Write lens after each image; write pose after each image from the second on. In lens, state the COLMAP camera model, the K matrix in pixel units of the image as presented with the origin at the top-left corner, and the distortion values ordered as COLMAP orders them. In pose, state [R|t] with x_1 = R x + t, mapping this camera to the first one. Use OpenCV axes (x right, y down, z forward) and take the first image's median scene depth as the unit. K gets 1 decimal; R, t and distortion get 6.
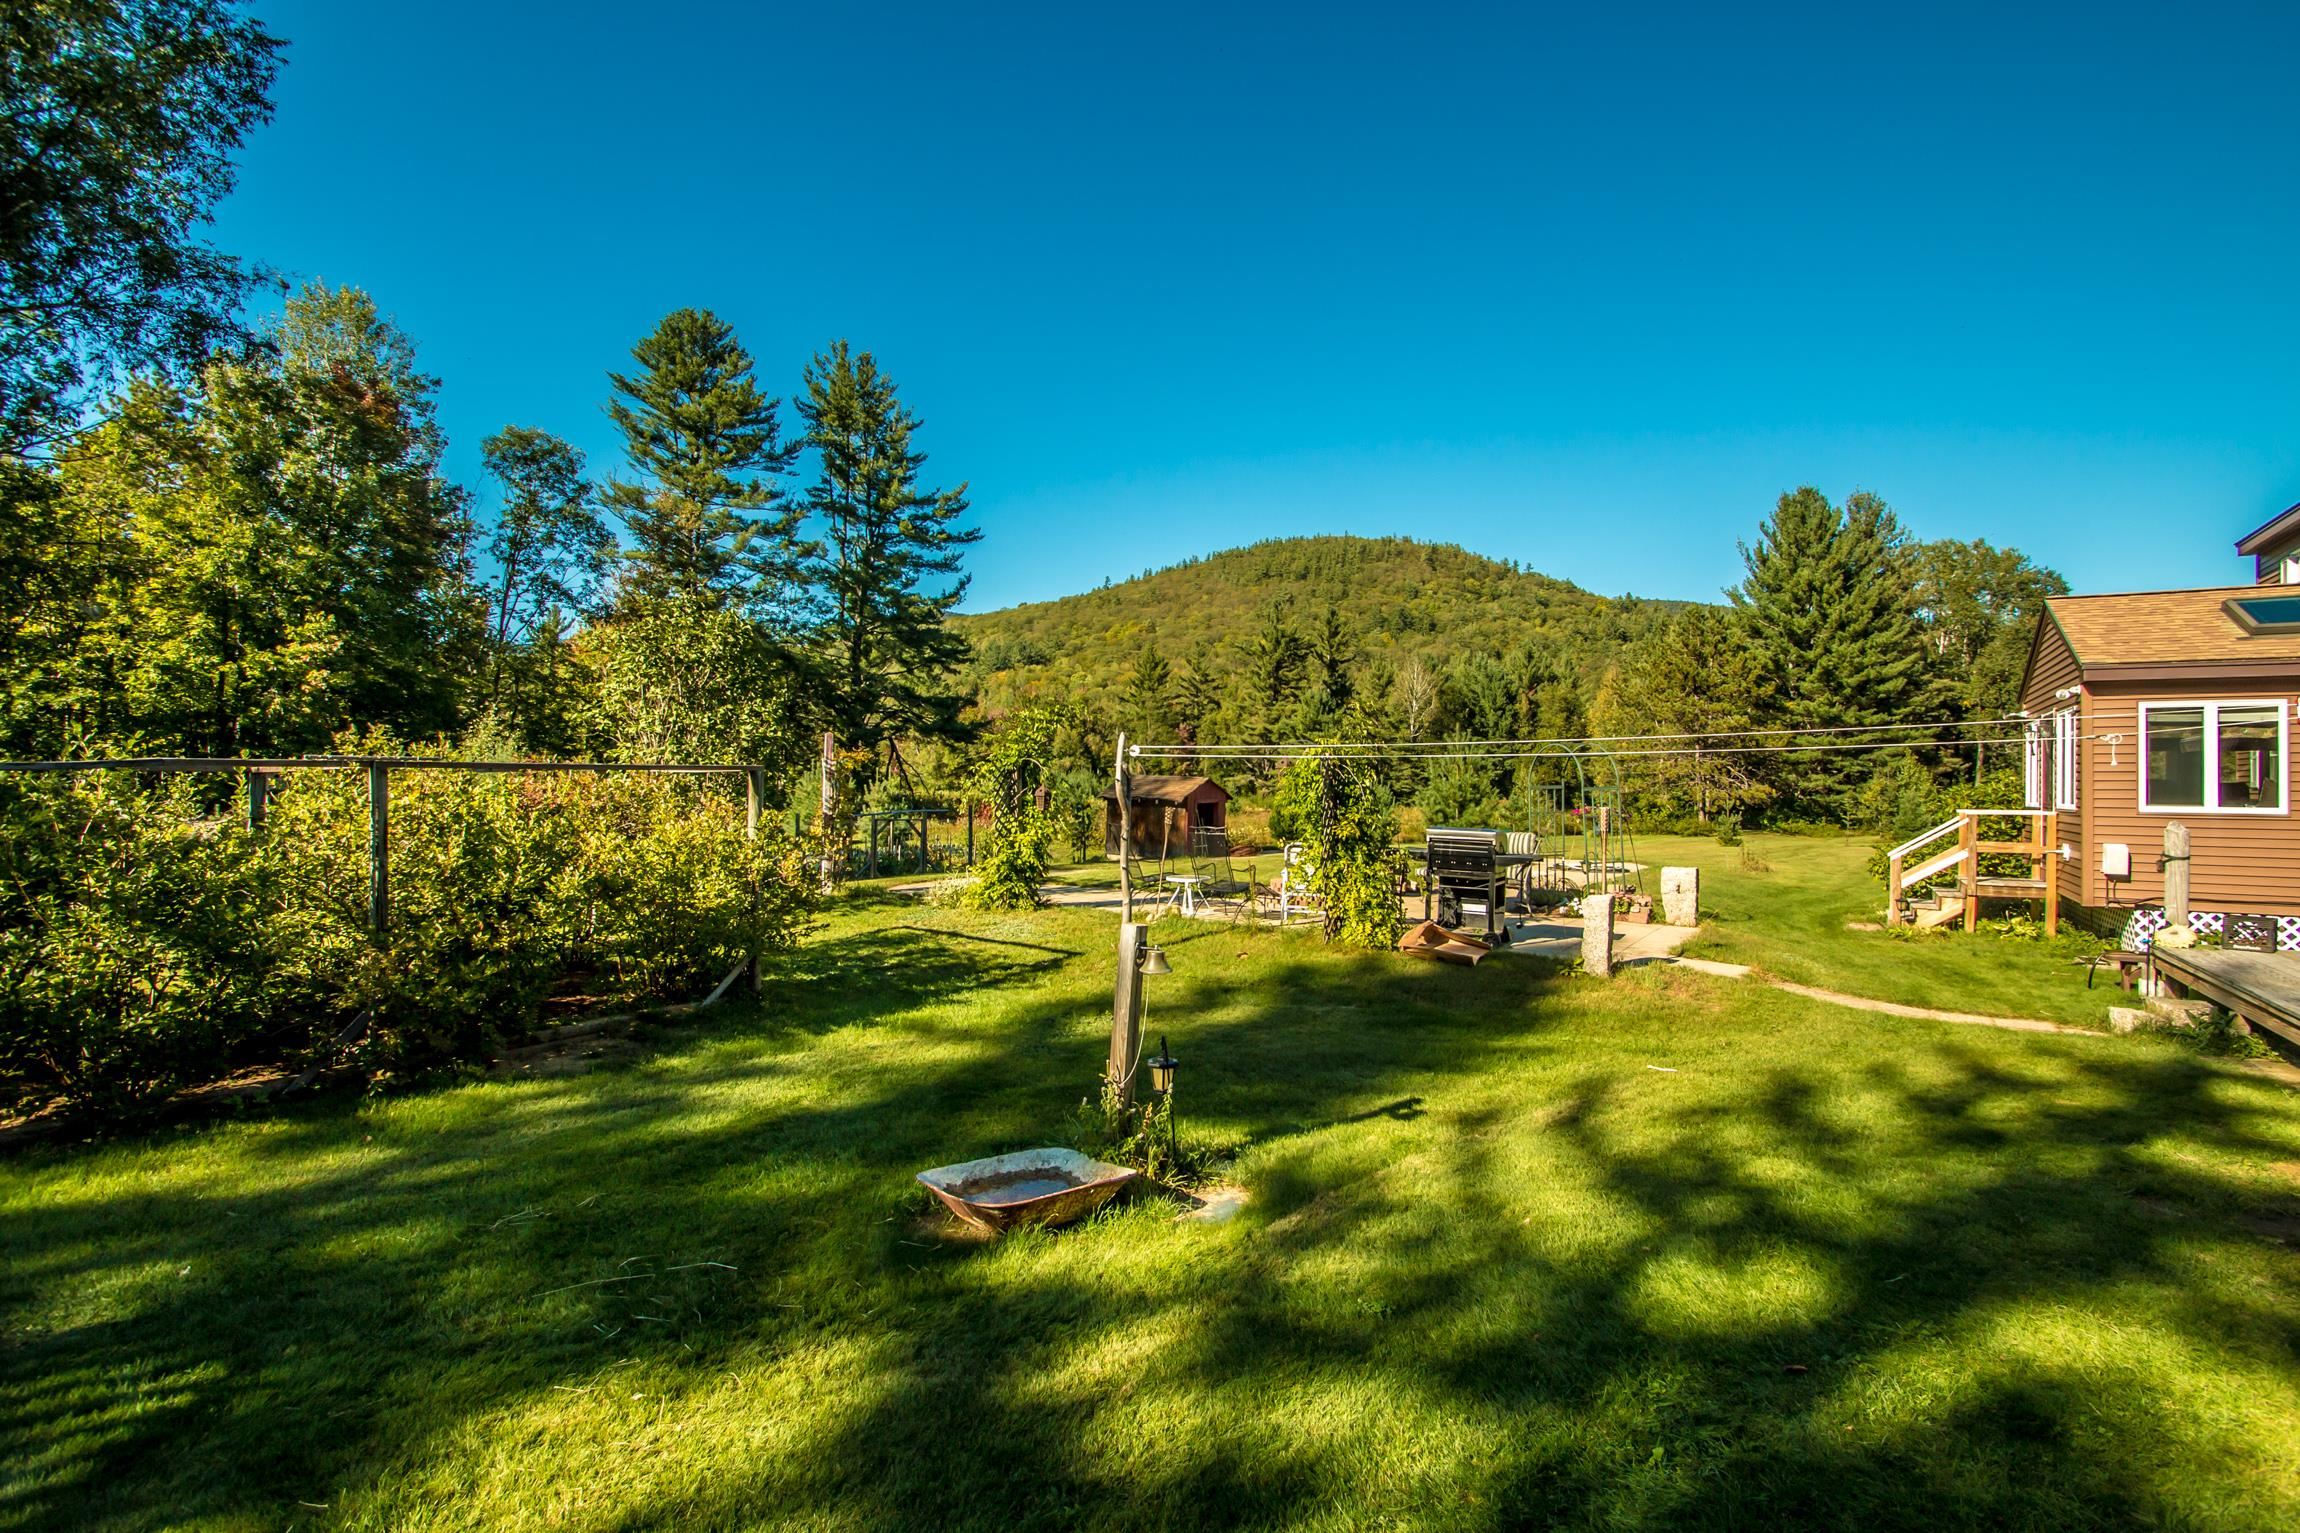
lens RADIAL K [[1103.0, 0, 1193.3], [0, 1103.0, 767.9], [0, 0, 1]] dist [0.000200, 0.000158]
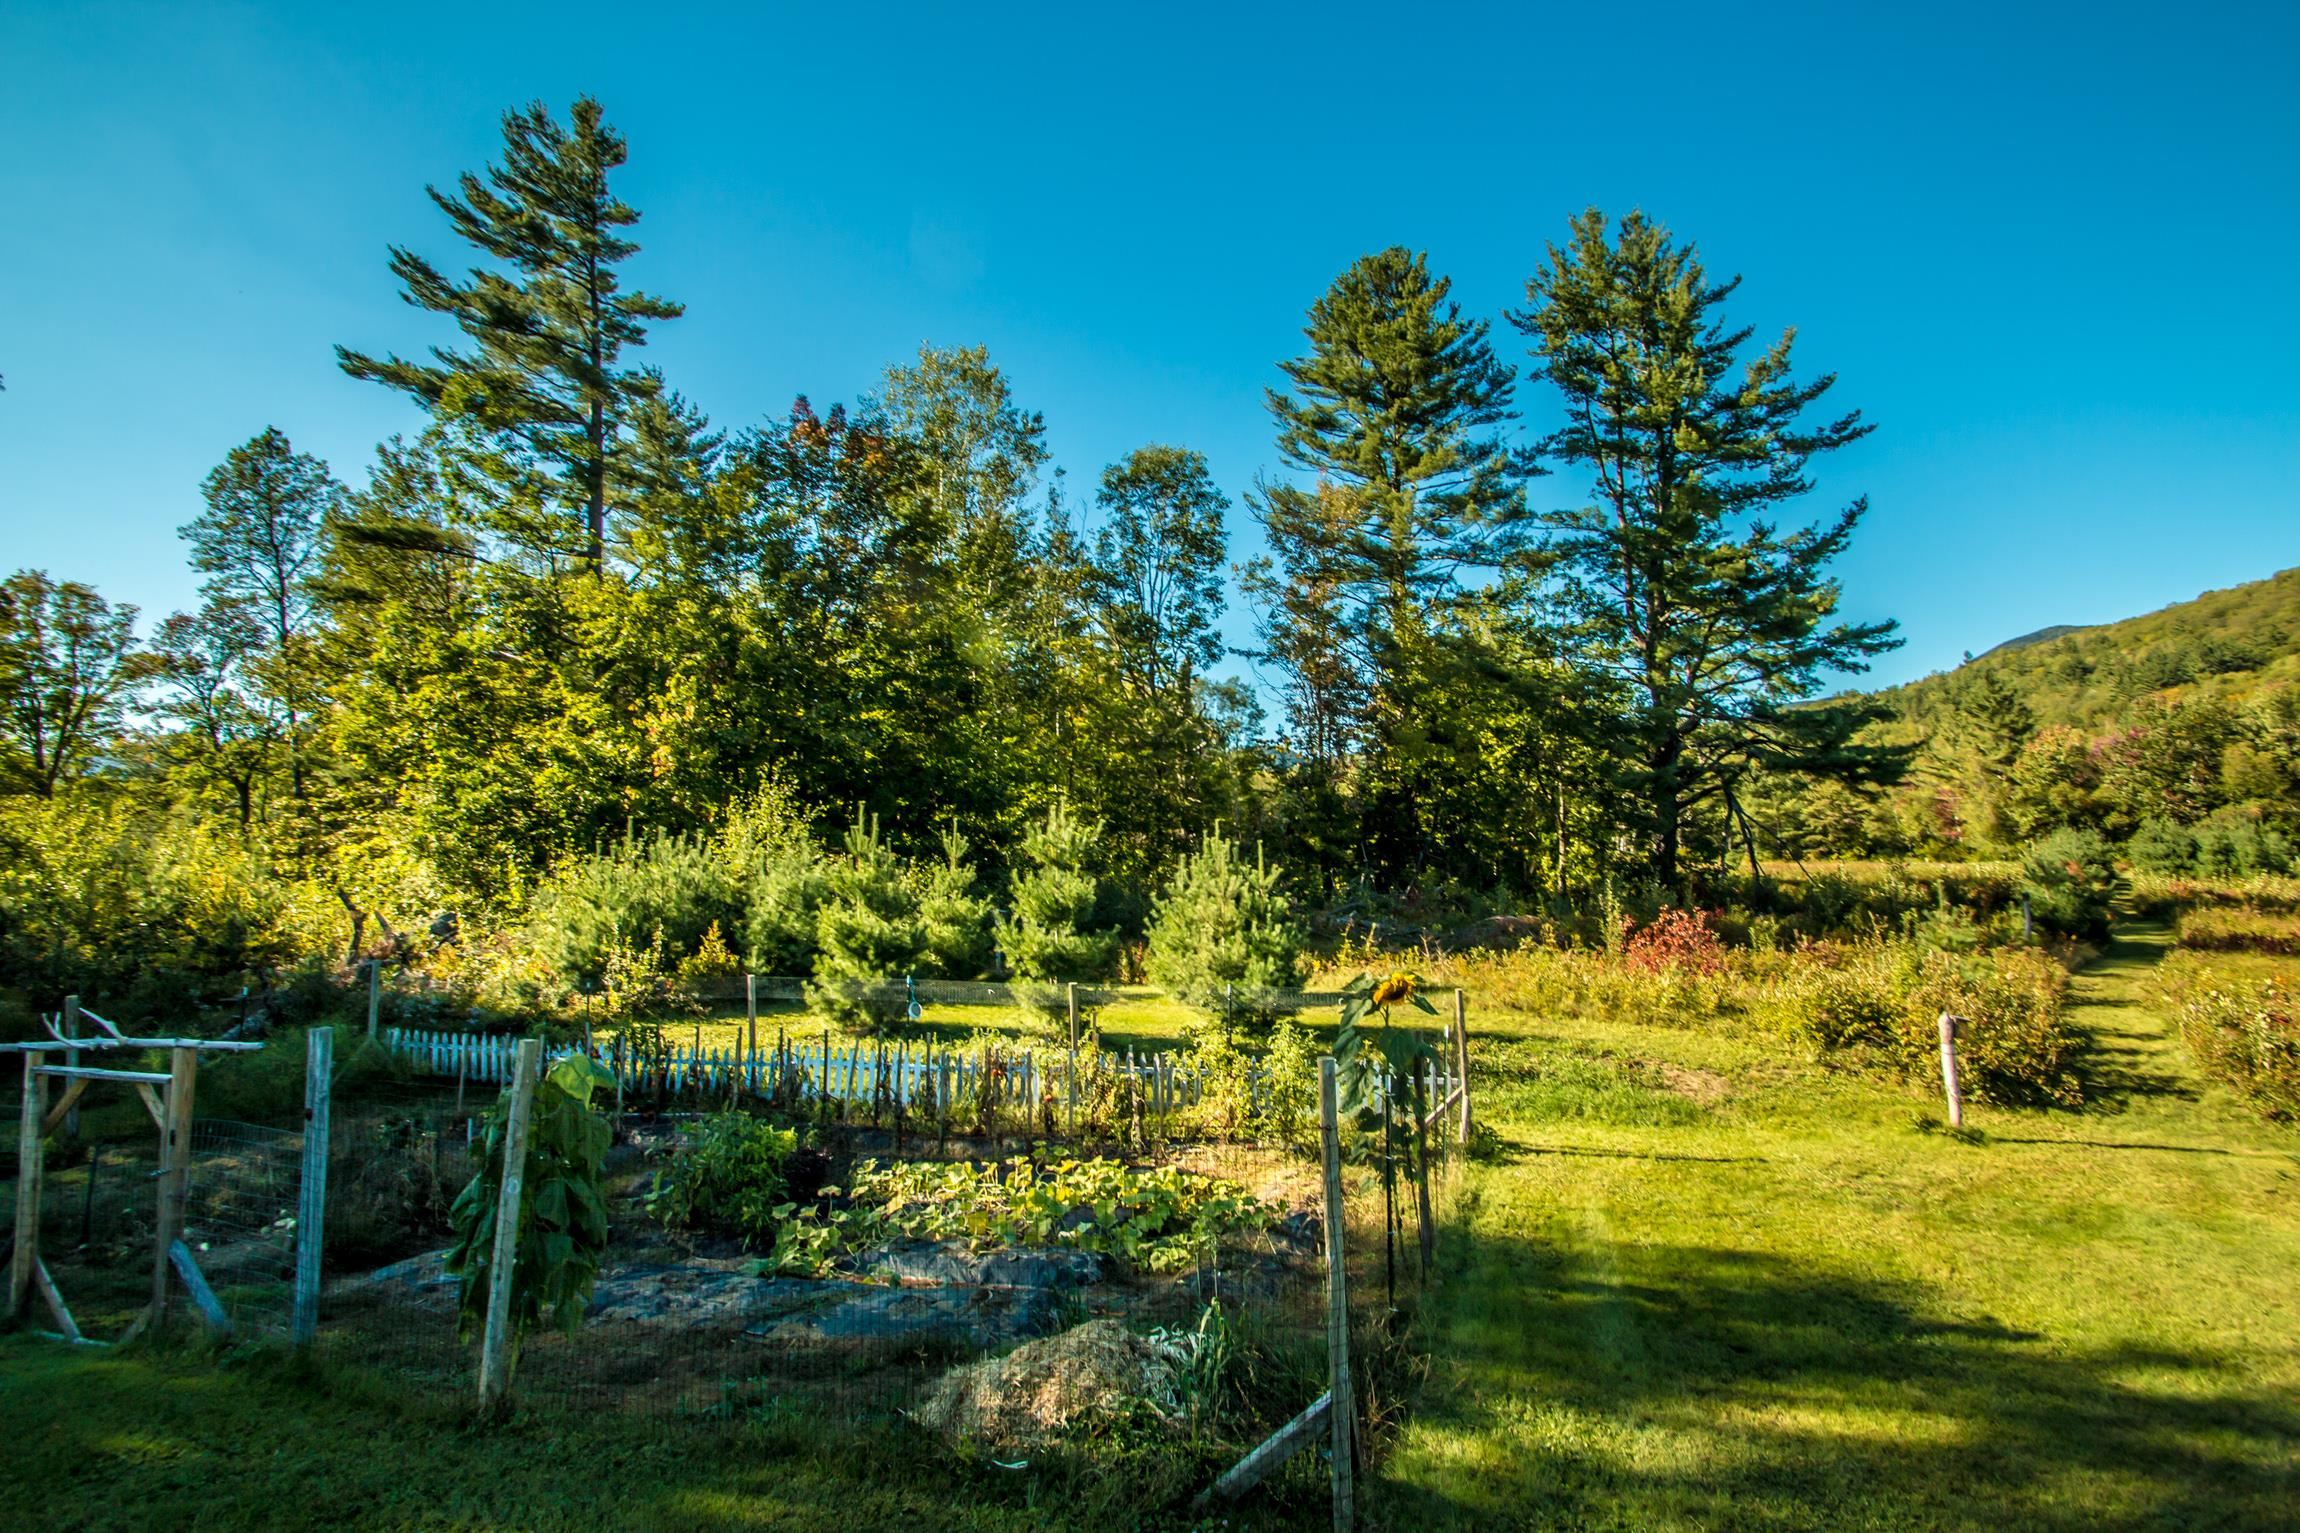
lens RADIAL K [[1076.1, 0, 1157.2], [0, 1076.1, 737.9], [0, 0, 1]] dist [0.000848, -0.011423]
pose [[0.577534, -0.107781, -0.809220, 0.029827], [0.032176, 0.993481, -0.109359, 0.002092], [0.815732, 0.037121, 0.577238, 0.384009]]
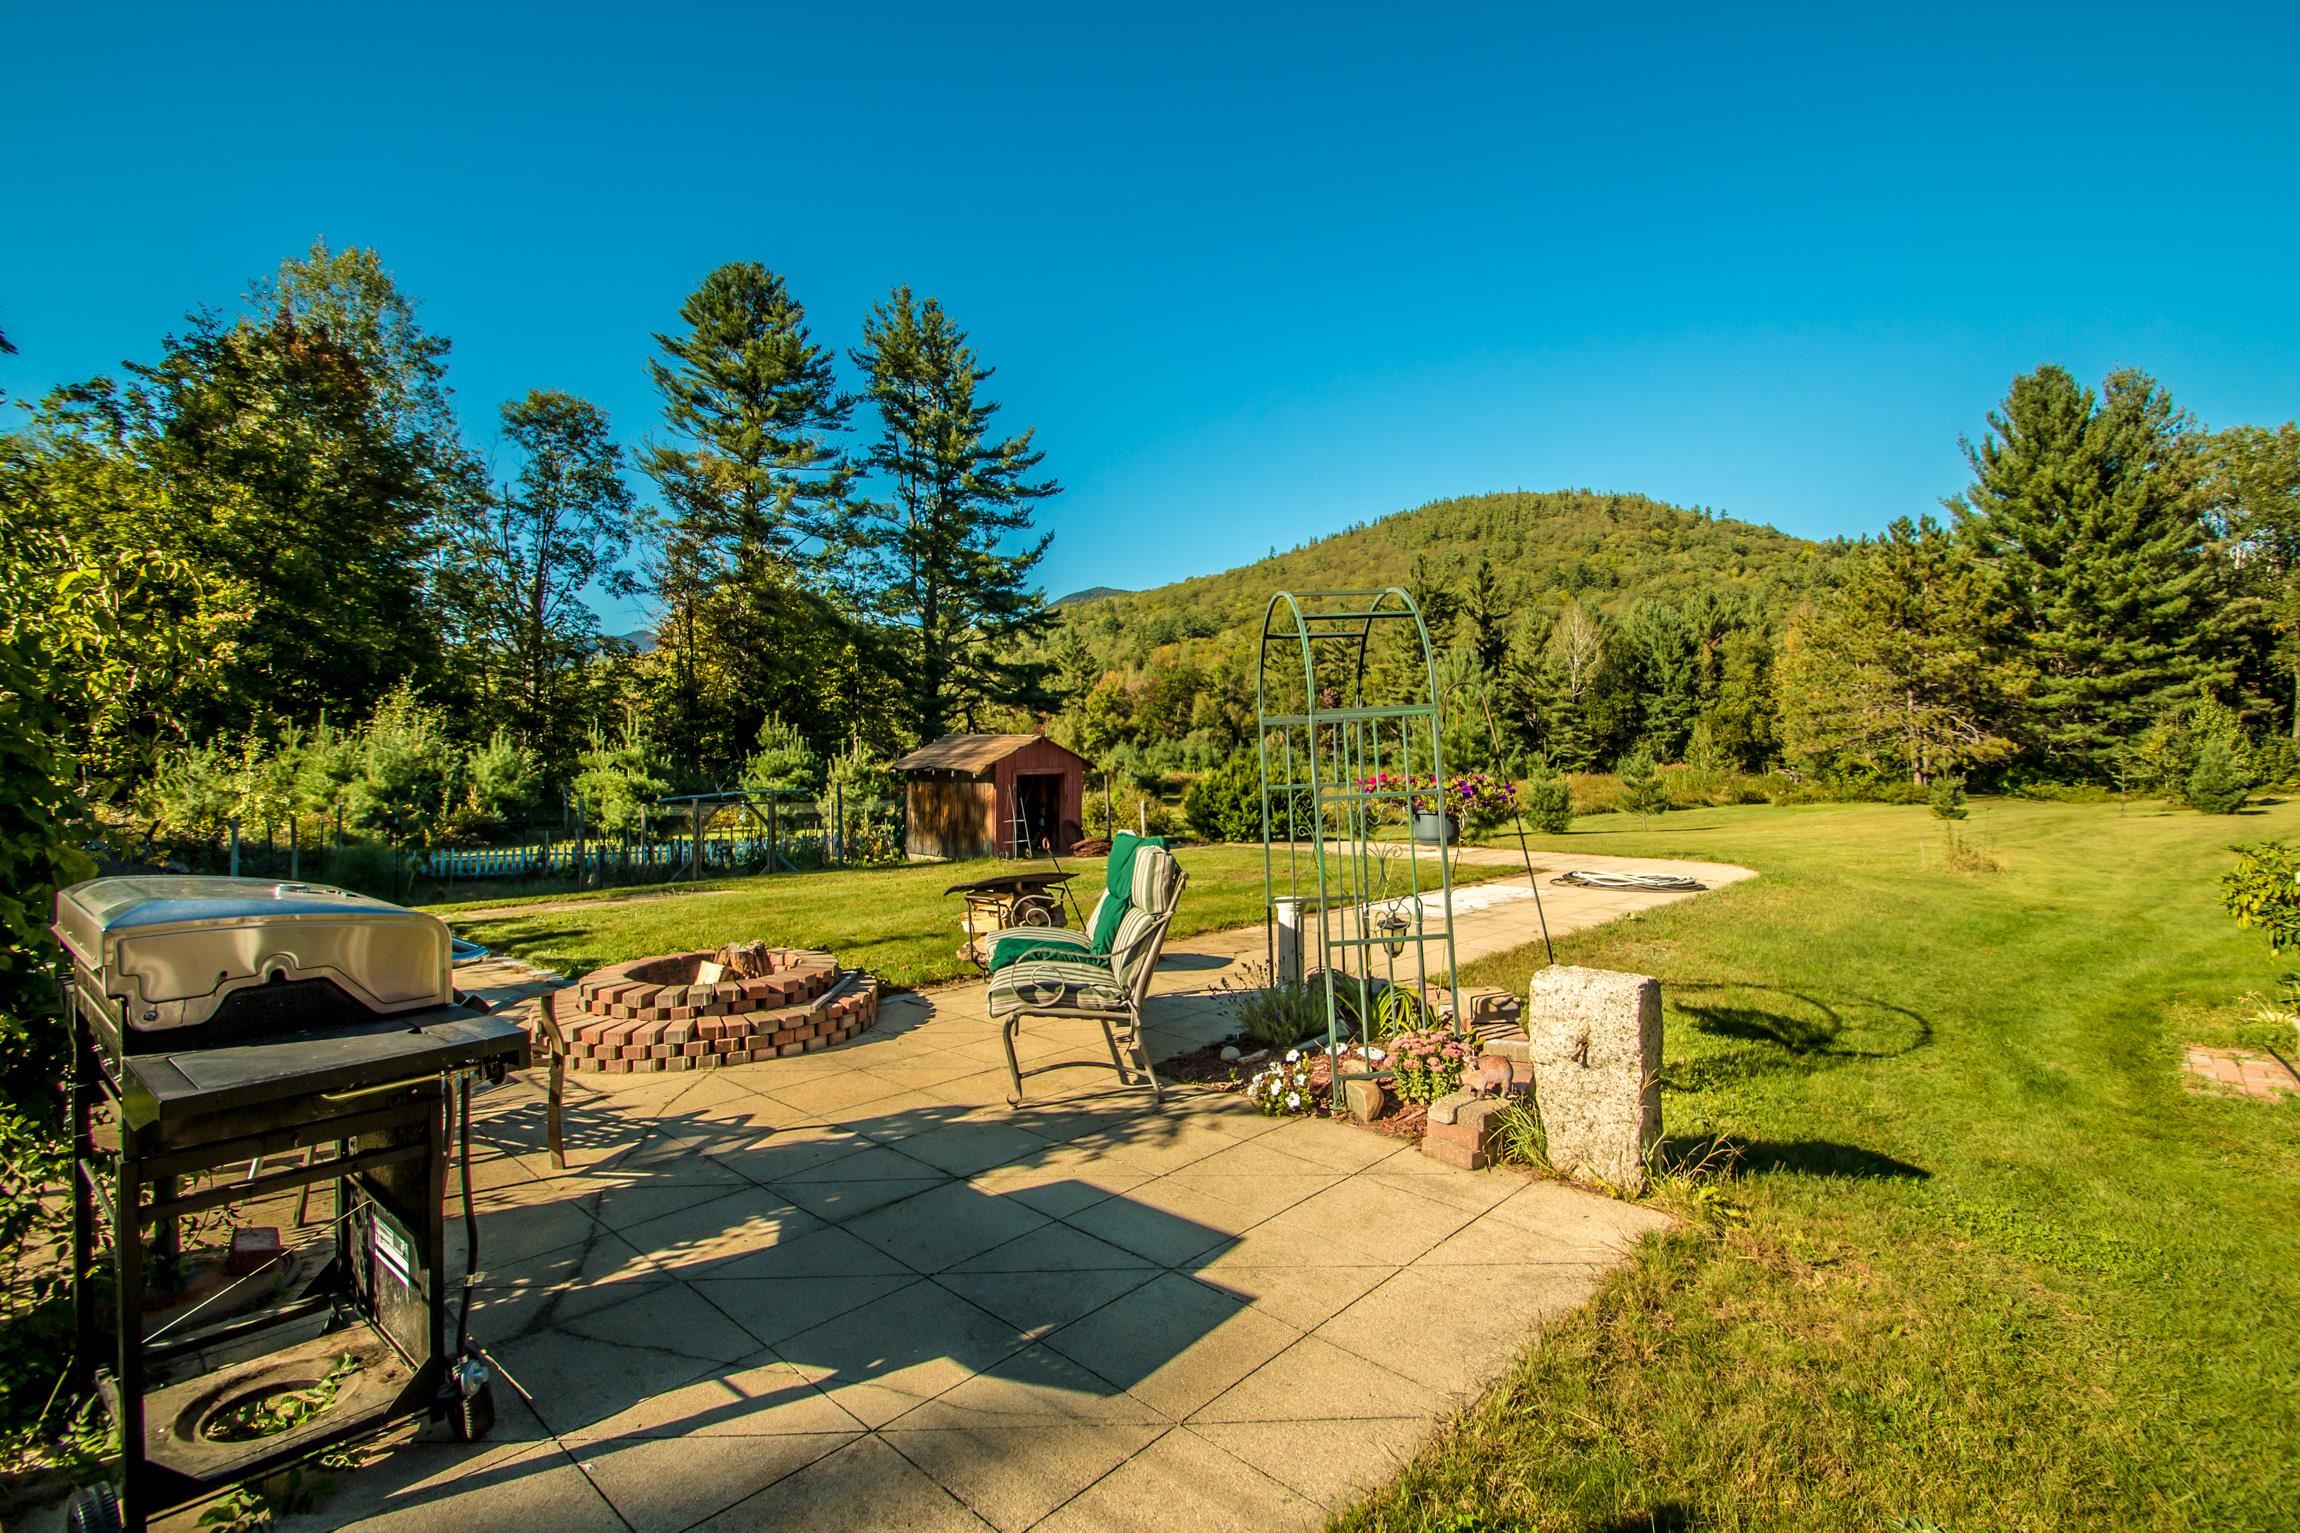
lens RADIAL K [[1094.7, 0, 1193.8], [0, 1094.7, 737.9], [0, 0, 1]] dist [0.020964, -0.028691]
pose [[0.986922, -0.022668, -0.159599, 0.061104], [0.022484, 0.999743, -0.002960, 0.004132], [0.159625, -0.000667, 0.987177, 0.110921]]
